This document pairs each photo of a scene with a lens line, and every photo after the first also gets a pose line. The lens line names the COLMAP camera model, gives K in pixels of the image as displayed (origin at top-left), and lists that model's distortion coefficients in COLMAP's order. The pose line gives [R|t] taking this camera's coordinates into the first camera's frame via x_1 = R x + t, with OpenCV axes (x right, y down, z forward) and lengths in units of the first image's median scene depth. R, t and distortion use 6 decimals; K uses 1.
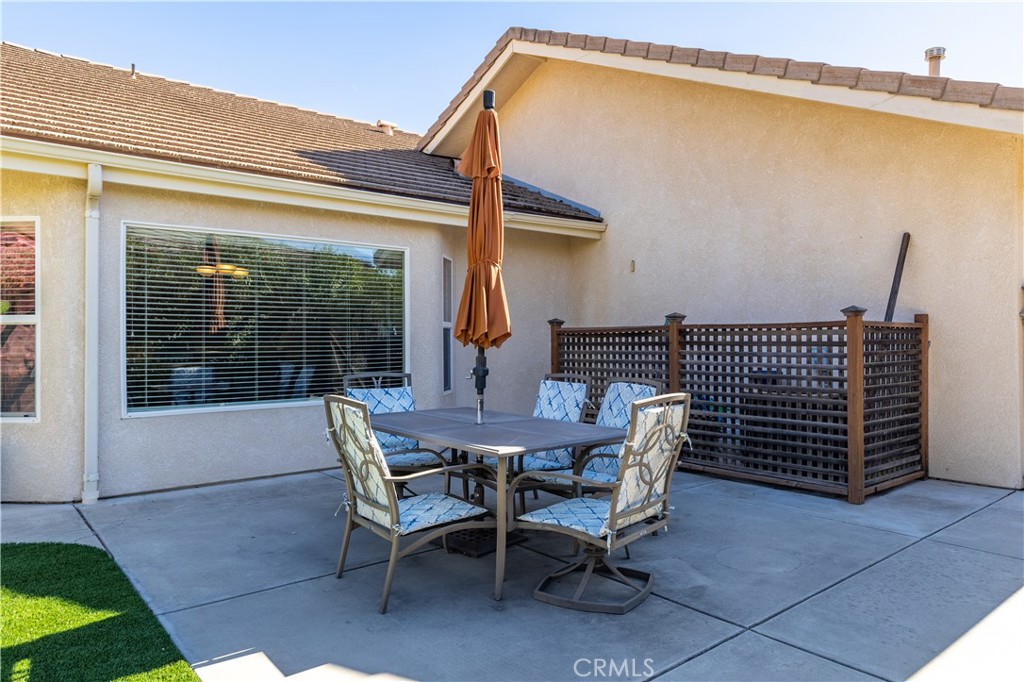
lens RADIAL K [[705.9, 0, 519.8], [0, 705.9, 345.1], [0, 0, 1]] dist [0.009968, 0.002818]
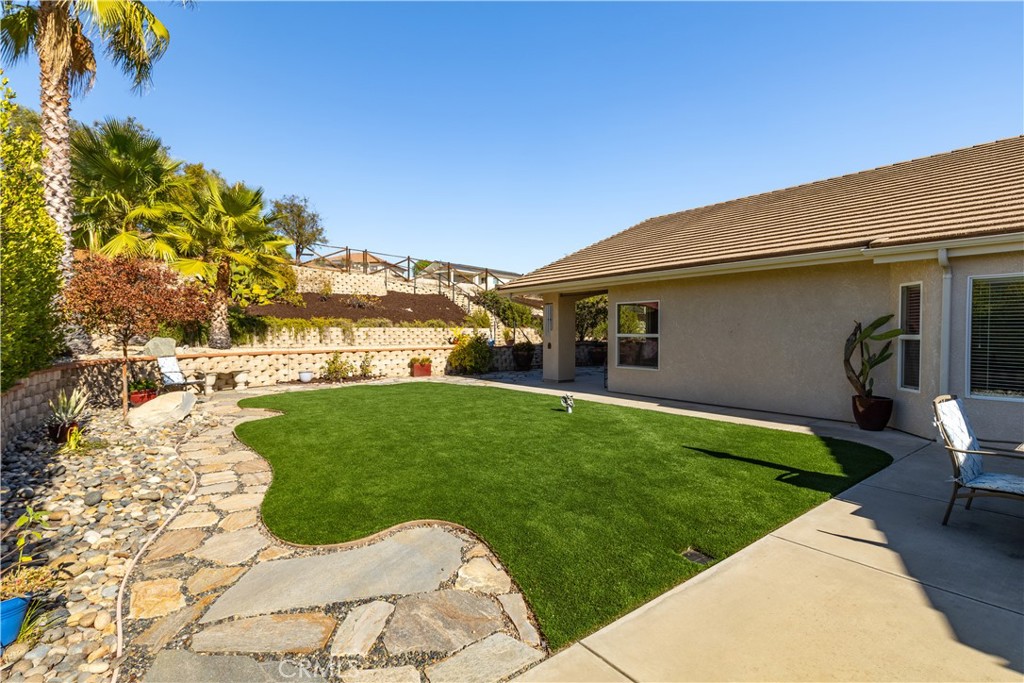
lens RADIAL K [[491.8, 0, 519.4], [0, 491.8, 340.9], [0, 0, 1]] dist [-0.019461, 0.000022]
pose [[-0.072160, 0.023540, -0.997115, 0.645872], [-0.015680, 0.999571, 0.024732, -0.040961], [0.997270, 0.017420, -0.071760, 0.054615]]
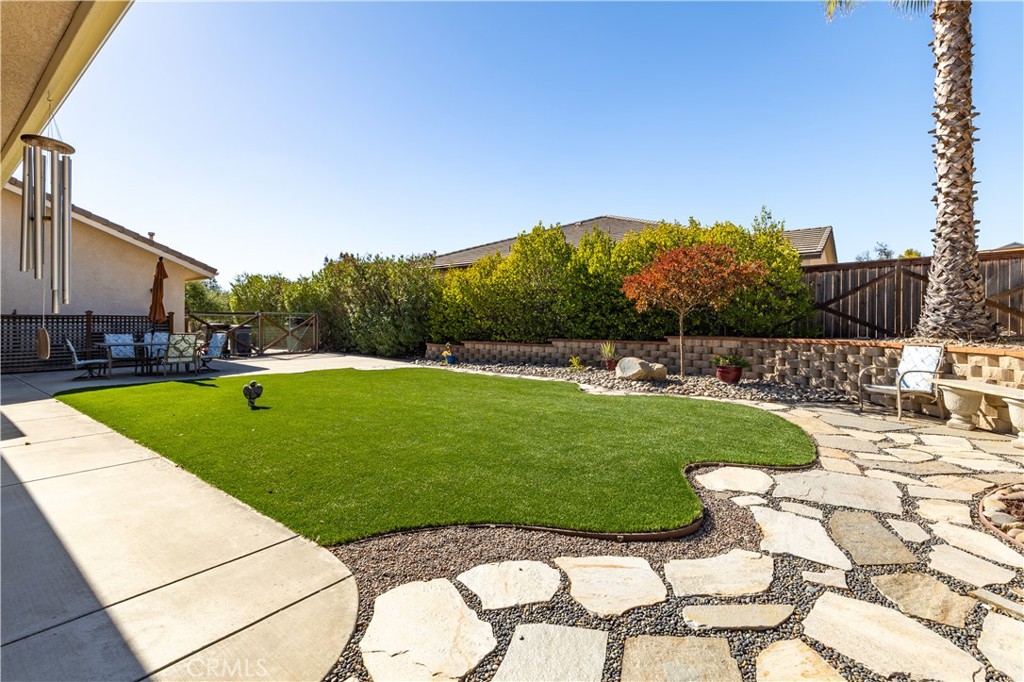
lens RADIAL K [[464.2, 0, 518.3], [0, 464.2, 322.6], [0, 0, 1]] dist [0.006898, -0.001396]
pose [[-0.167936, -0.000360, 0.985798, -2.268693], [0.012886, 0.999914, 0.002560, 0.020733], [-0.985714, 0.013133, -0.167917, -0.377038]]
